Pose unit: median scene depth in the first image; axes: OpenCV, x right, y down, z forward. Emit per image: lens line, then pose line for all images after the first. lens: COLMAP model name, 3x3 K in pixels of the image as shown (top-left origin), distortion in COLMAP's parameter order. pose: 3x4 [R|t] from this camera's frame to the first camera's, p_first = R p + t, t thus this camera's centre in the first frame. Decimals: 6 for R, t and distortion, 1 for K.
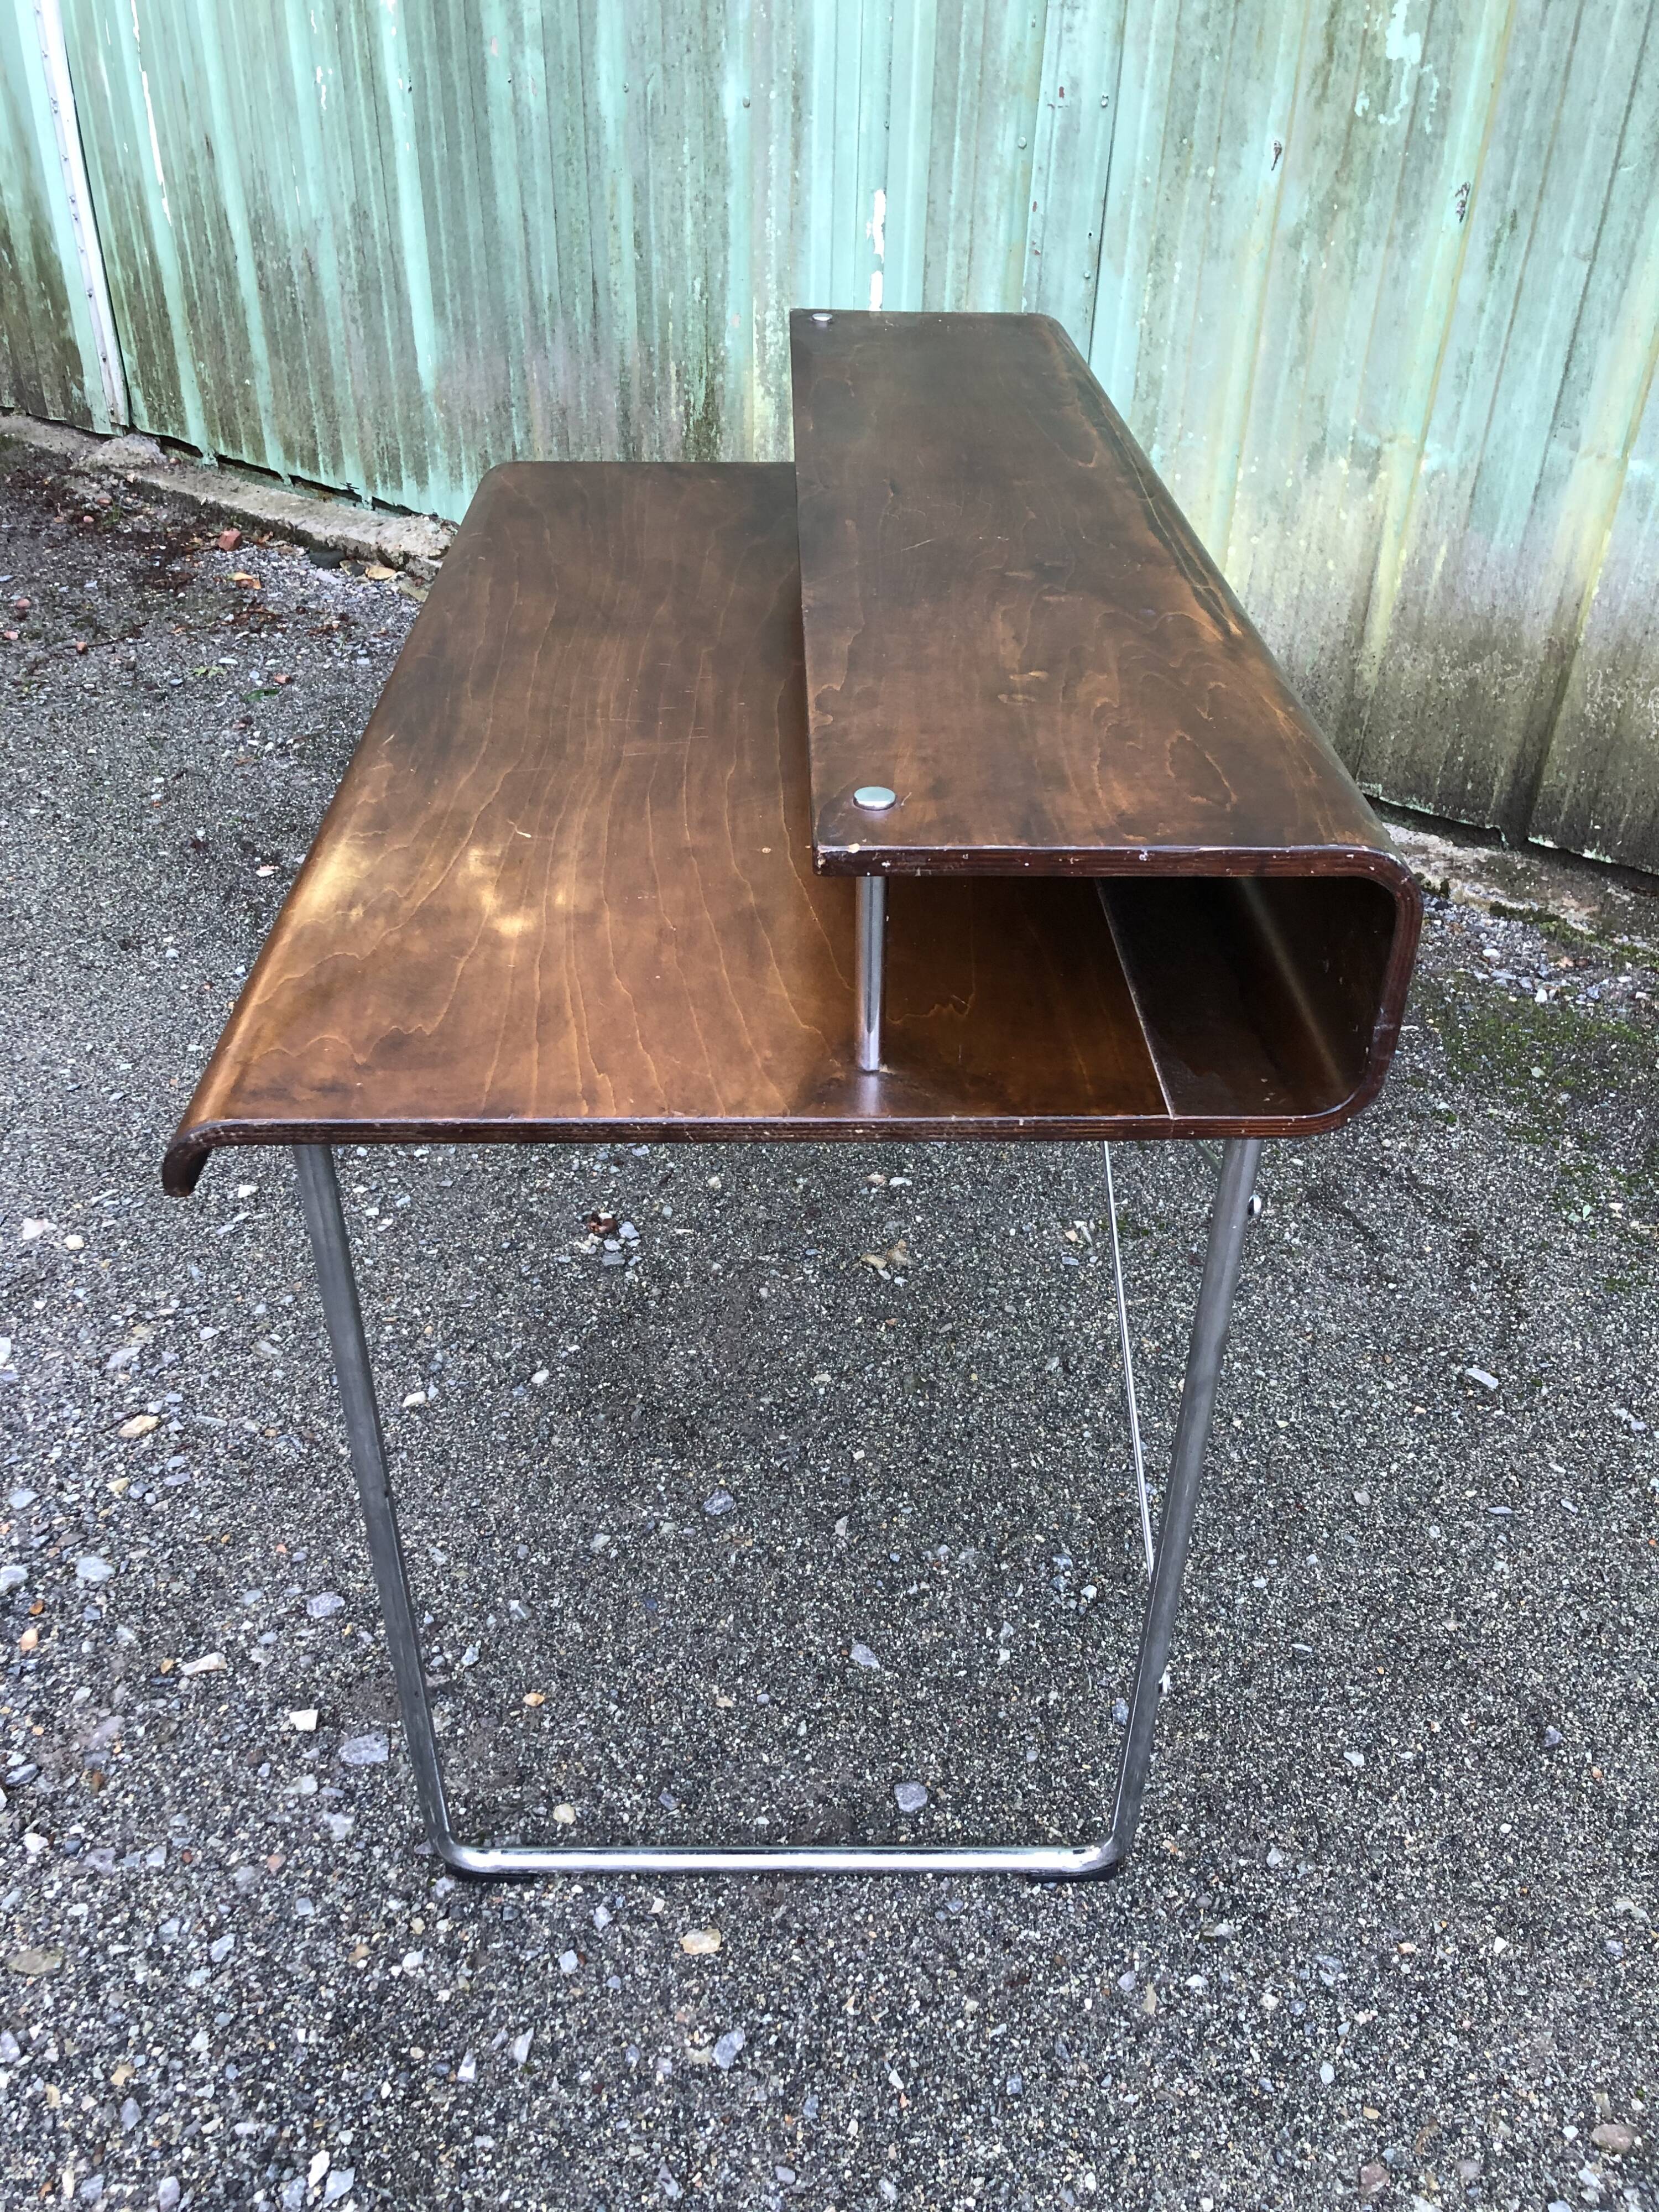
lens RADIAL K [[1818.1, 0, 818.7], [0, 1818.1, 1122.8], [0, 0, 1]] dist [-0.003963, 0.037906]
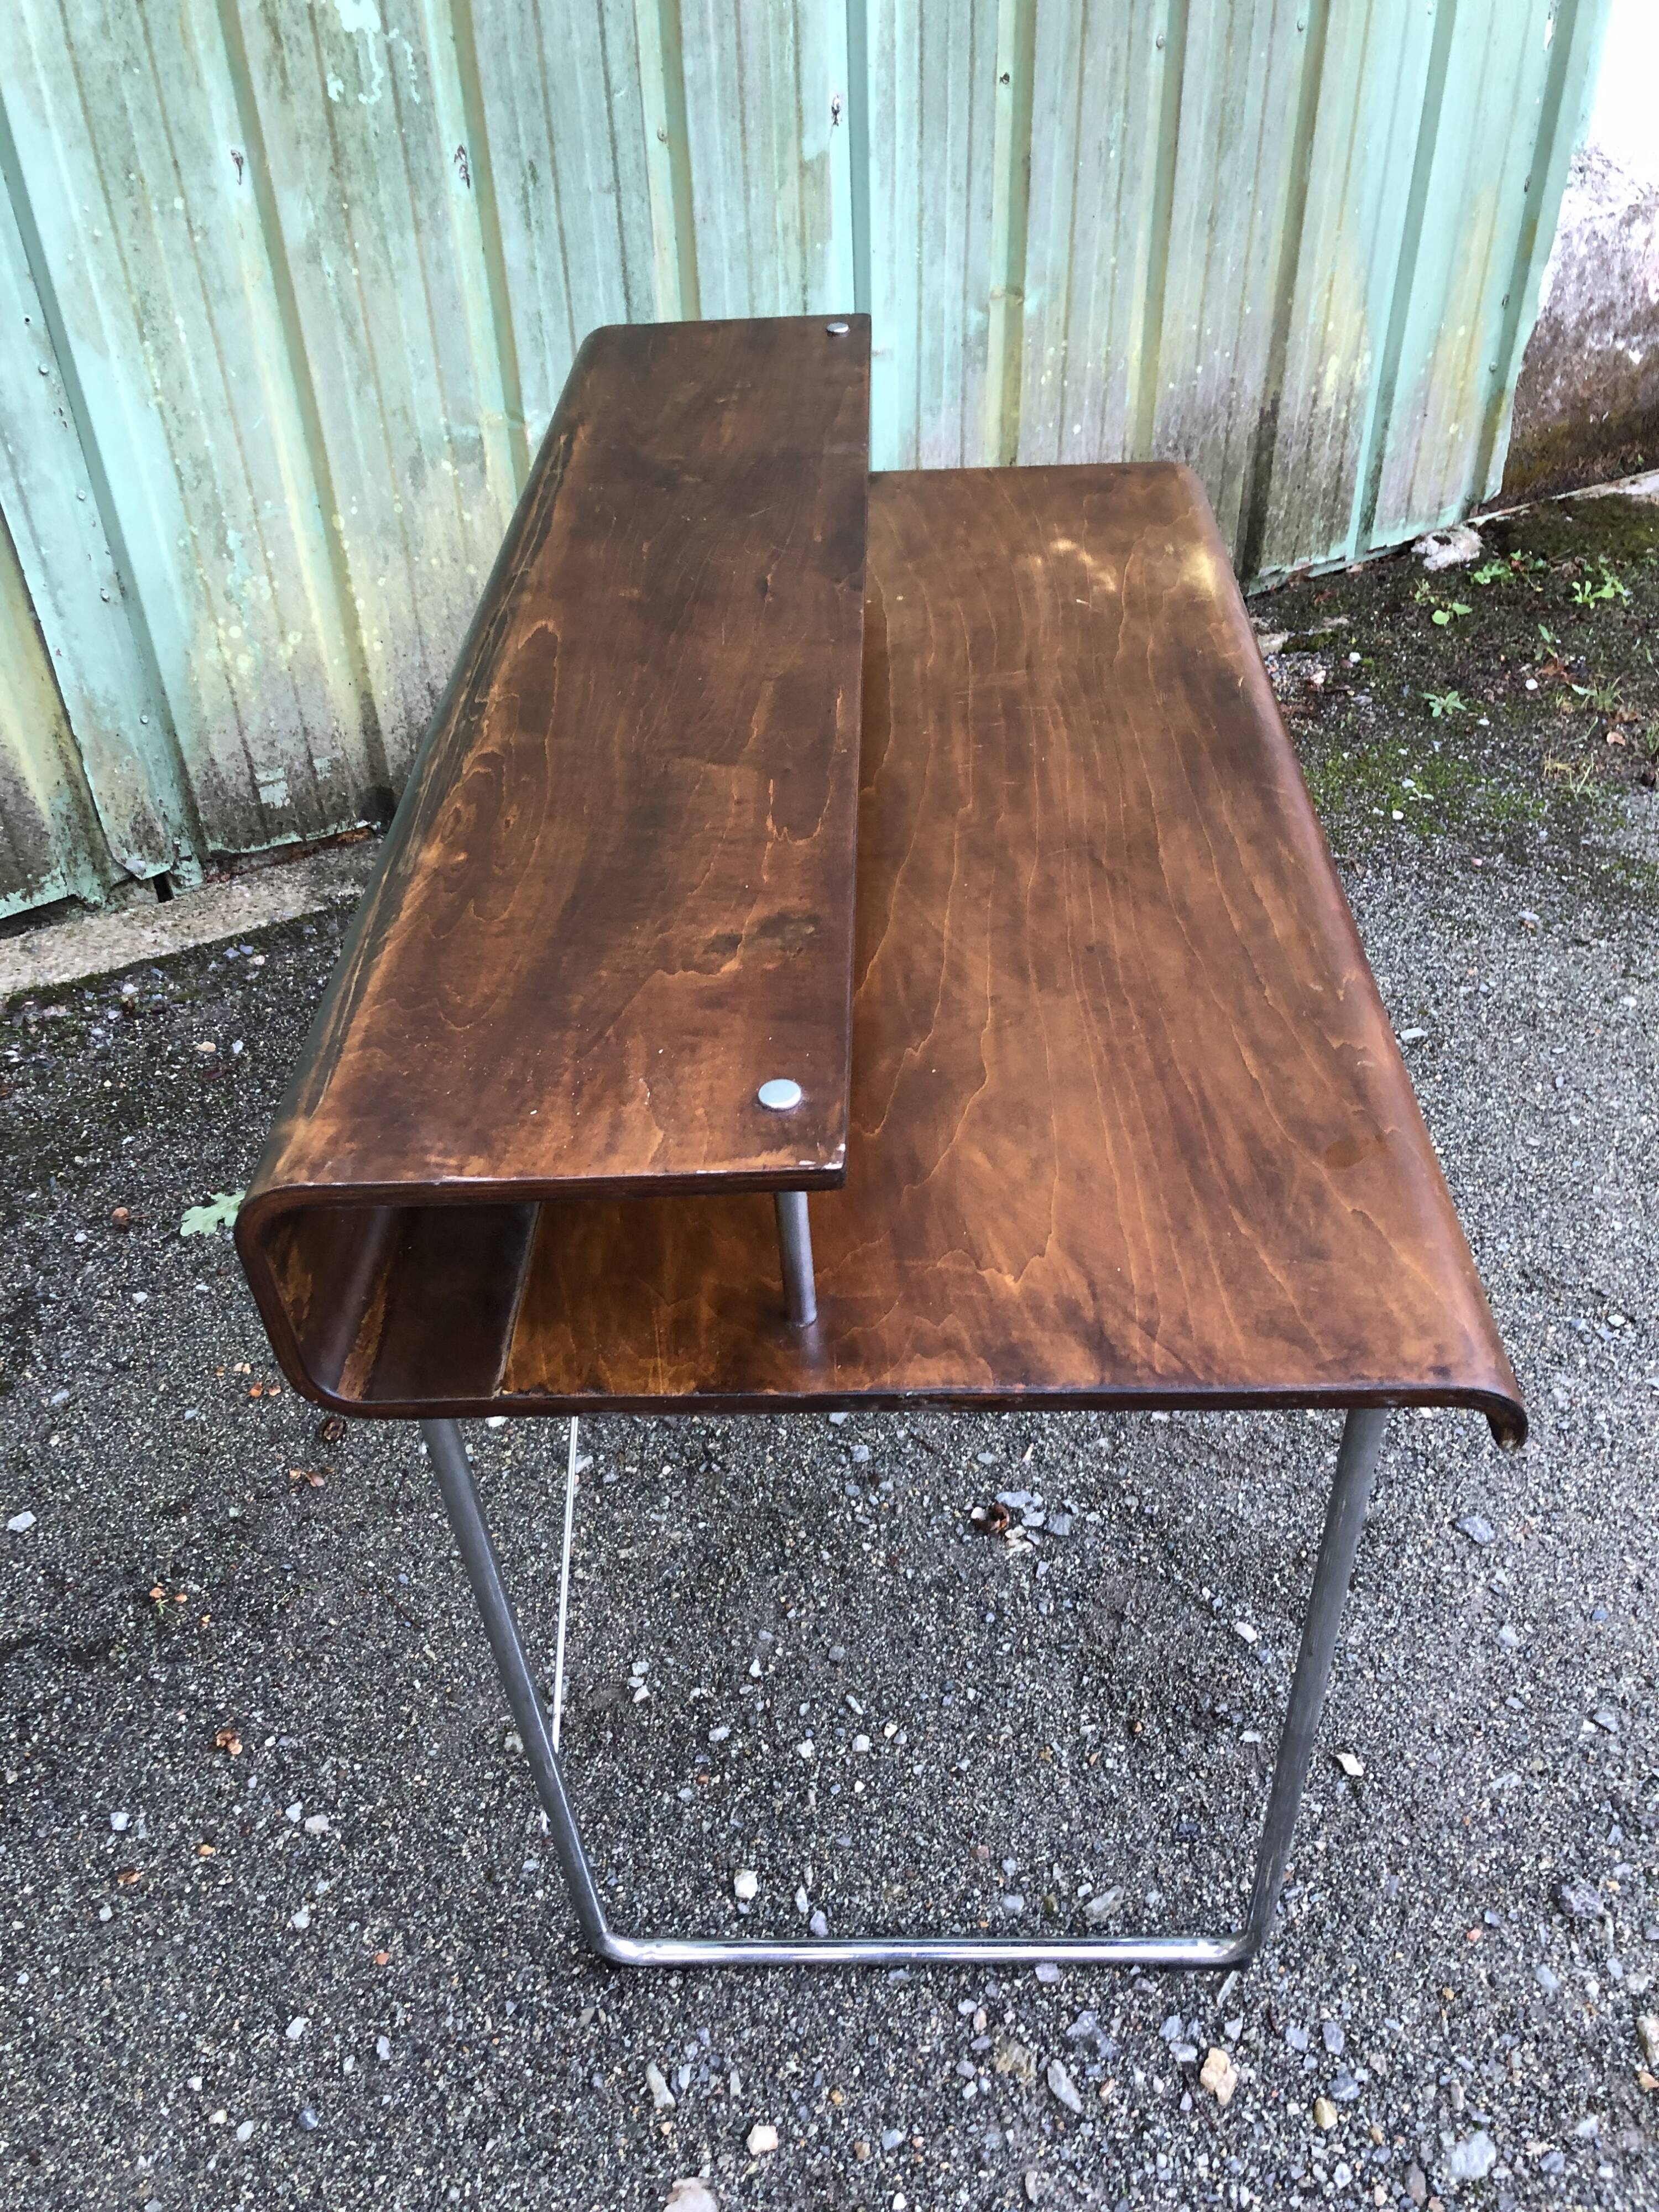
lens RADIAL K [[1825.3, 0, 822.9], [0, 1825.3, 1128.2], [0, 0, 1]] dist [-0.015563, 0.066305]
pose [[0.386897, -0.601259, 0.699141, -0.539829], [0.552498, 0.758178, 0.346283, -0.357829], [-0.738279, 0.252298, 0.625531, 0.404674]]
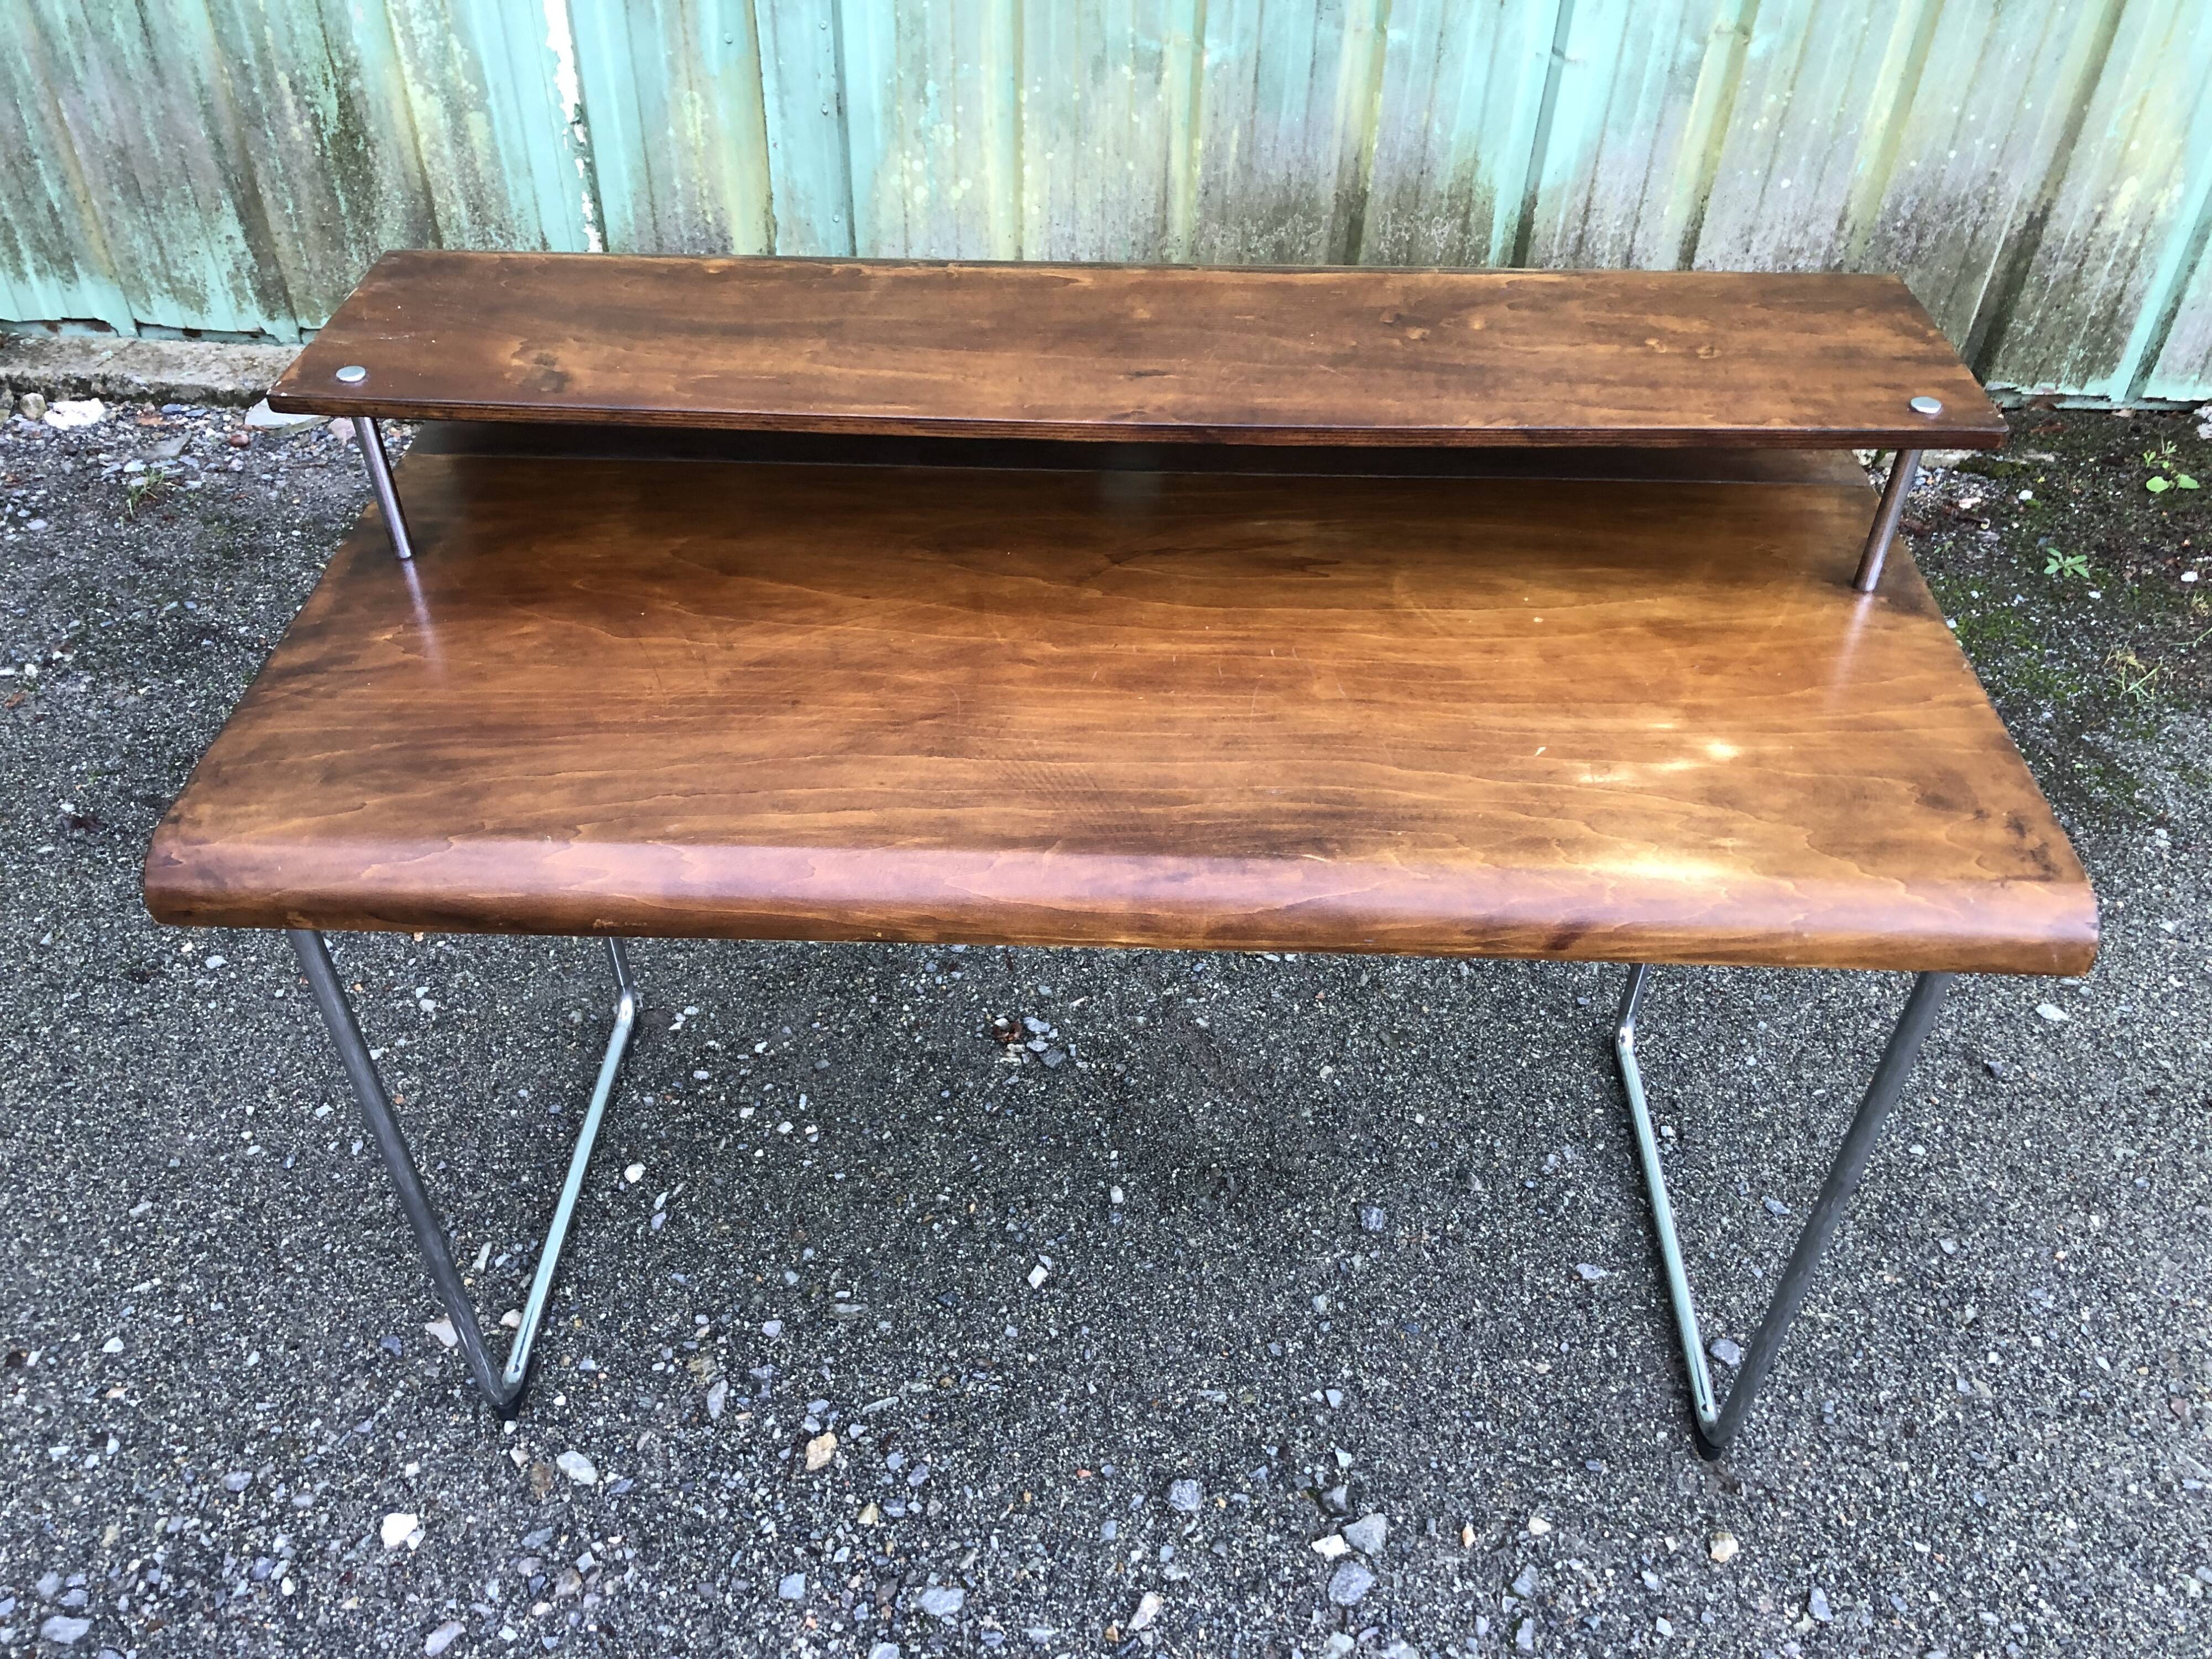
lens RADIAL K [[1812.3, 0, 1106.0], [0, 1812.3, 829.5], [0, 0, 1]] dist [0.007236, 0.017766]
pose [[0.801899, -0.386904, 0.455263, -0.408681], [0.331015, 0.922064, 0.200565, -0.190718], [-0.497381, -0.010134, 0.867473, 0.101556]]
